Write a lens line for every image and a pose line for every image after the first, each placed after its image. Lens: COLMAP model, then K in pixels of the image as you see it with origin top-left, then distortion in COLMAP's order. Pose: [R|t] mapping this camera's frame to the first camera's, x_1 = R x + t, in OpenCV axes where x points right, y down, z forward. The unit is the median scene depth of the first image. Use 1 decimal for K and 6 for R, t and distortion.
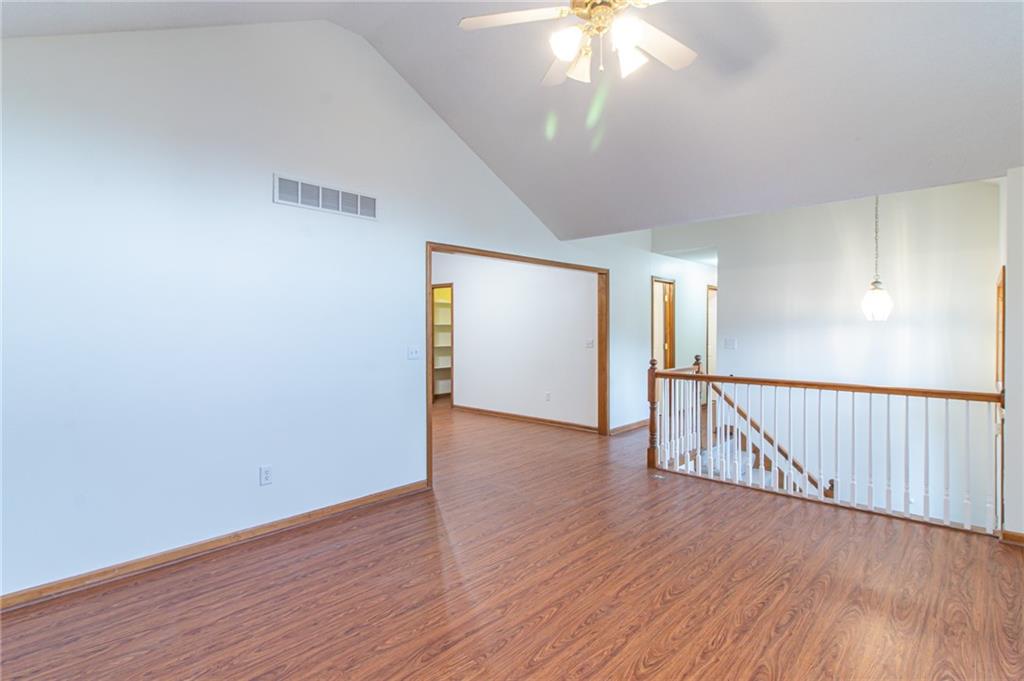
lens RADIAL K [[514.0, 0, 514.8], [0, 514.0, 326.0], [0, 0, 1]] dist [-0.000444, -0.001652]
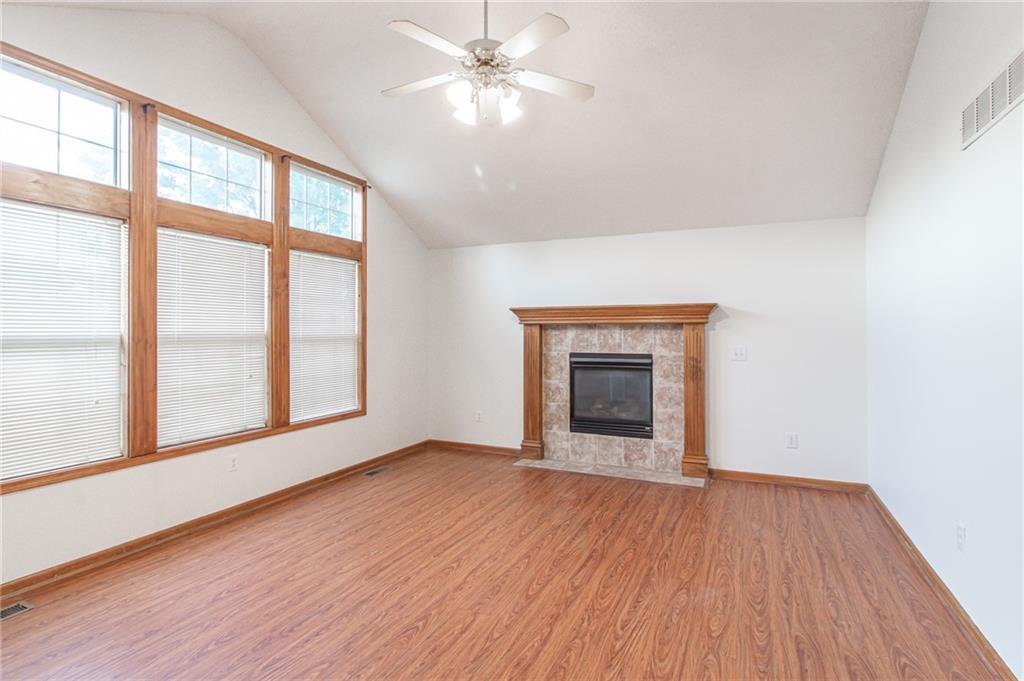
lens RADIAL K [[514.0, 0, 514.8], [0, 514.0, 326.0], [0, 0, 1]] dist [-0.000444, -0.001652]
pose [[-0.952315, -0.003177, -0.305099, 0.404511], [-0.000004, 0.999946, -0.010400, 0.004013], [0.305116, -0.009903, -0.952264, 1.858069]]
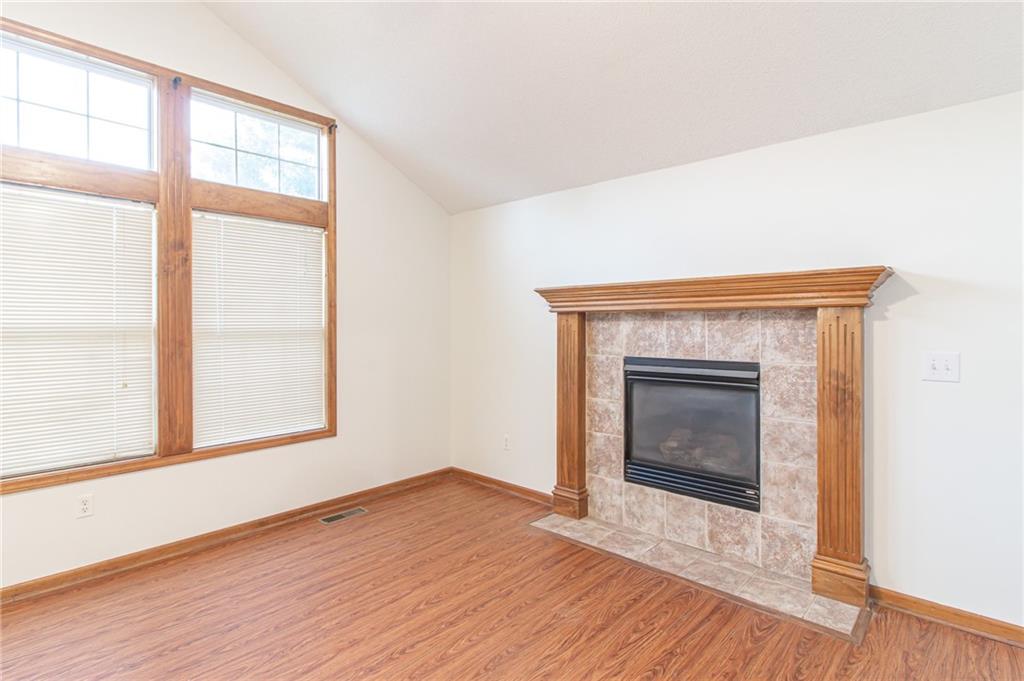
lens RADIAL K [[514.0, 0, 514.8], [0, 514.0, 326.0], [0, 0, 1]] dist [-0.000444, -0.001652]
pose [[-1.000000, 0.000869, 0.000016, -0.136577], [0.000869, 0.999993, 0.003720, 0.006620], [-0.000012, 0.003720, -0.999993, 1.290758]]
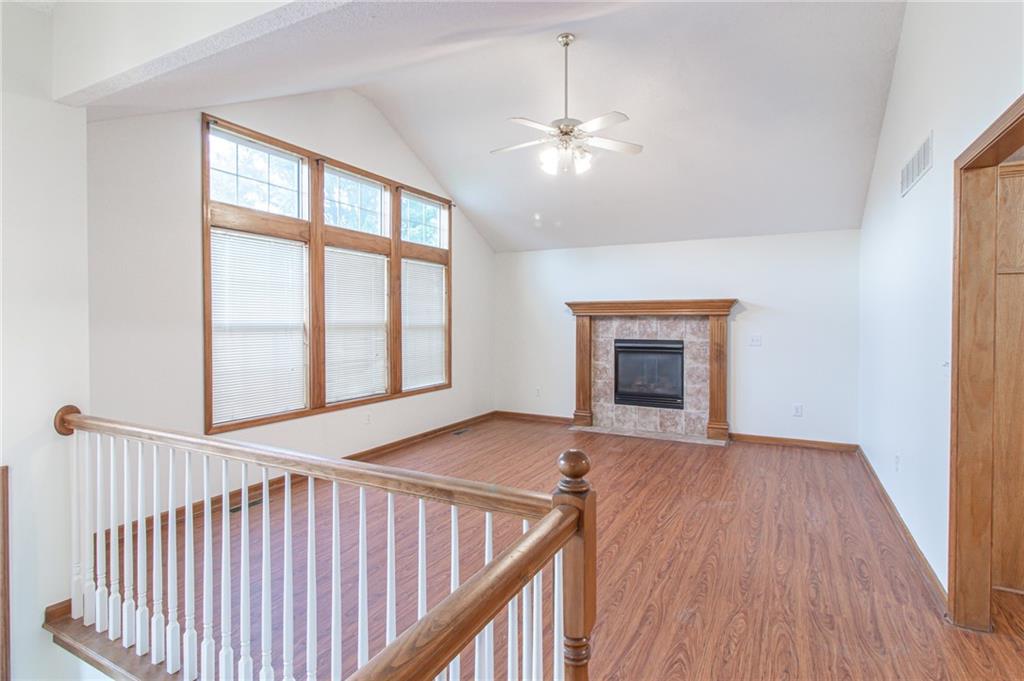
lens RADIAL K [[514.0, 0, 514.8], [0, 514.0, 326.0], [0, 0, 1]] dist [-0.000444, -0.001652]
pose [[-0.967935, -0.000244, -0.251200, 0.658757], [-0.002457, 0.999961, 0.008495, 0.005525], [0.251188, 0.008840, -0.967898, 2.254003]]
